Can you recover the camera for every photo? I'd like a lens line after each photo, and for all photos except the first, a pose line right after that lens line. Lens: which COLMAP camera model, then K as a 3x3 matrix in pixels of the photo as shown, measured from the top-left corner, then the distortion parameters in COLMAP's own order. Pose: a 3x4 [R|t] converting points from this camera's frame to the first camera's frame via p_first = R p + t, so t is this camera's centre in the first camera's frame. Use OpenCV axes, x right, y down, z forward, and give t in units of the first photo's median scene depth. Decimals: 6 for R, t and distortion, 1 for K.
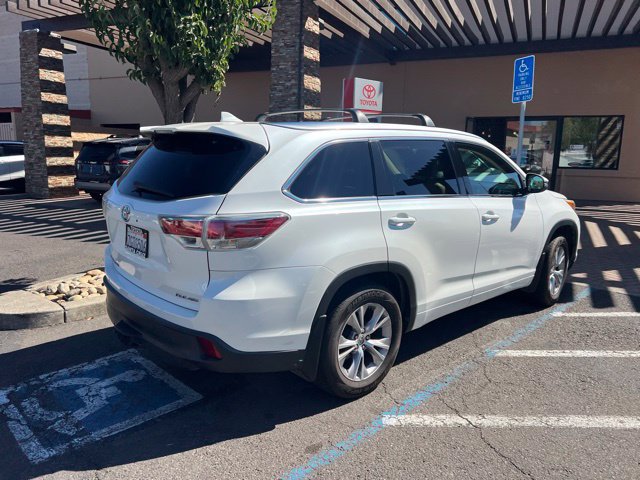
lens RADIAL K [[463.9, 0, 285.4], [0, 463.9, 254.1], [0, 0, 1]] dist [0.037627, -0.030490]
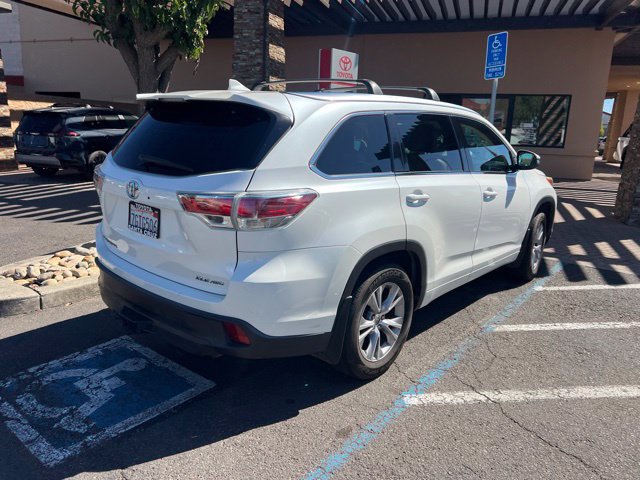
lens RADIAL K [[468.2, 0, 282.8], [0, 468.2, 254.6], [0, 0, 1]] dist [0.043446, -0.038267]
pose [[0.993965, -0.013797, 0.108830, -0.135082], [0.008333, 0.998689, 0.050504, -0.004759], [-0.109384, -0.049292, 0.992777, 0.043754]]
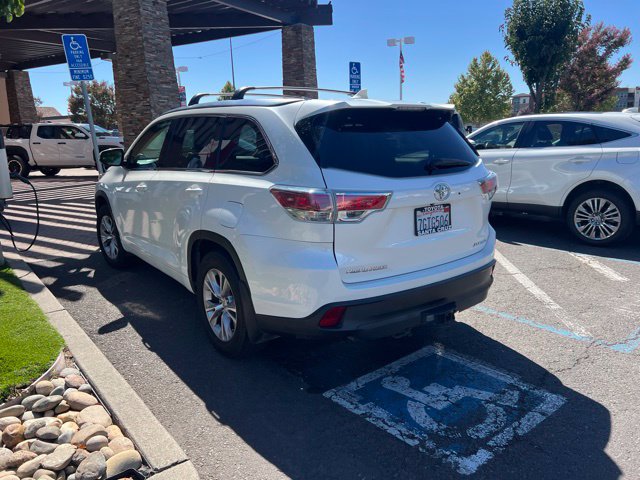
lens RADIAL K [[505.2, 0, 307.8], [0, 505.2, 250.4], [0, 0, 1]] dist [0.015669, -0.005987]
pose [[0.058186, -0.248724, 0.966825, -1.267077], [0.235799, 0.944487, 0.228786, -0.251684], [-0.970058, 0.214664, 0.113605, 1.046013]]
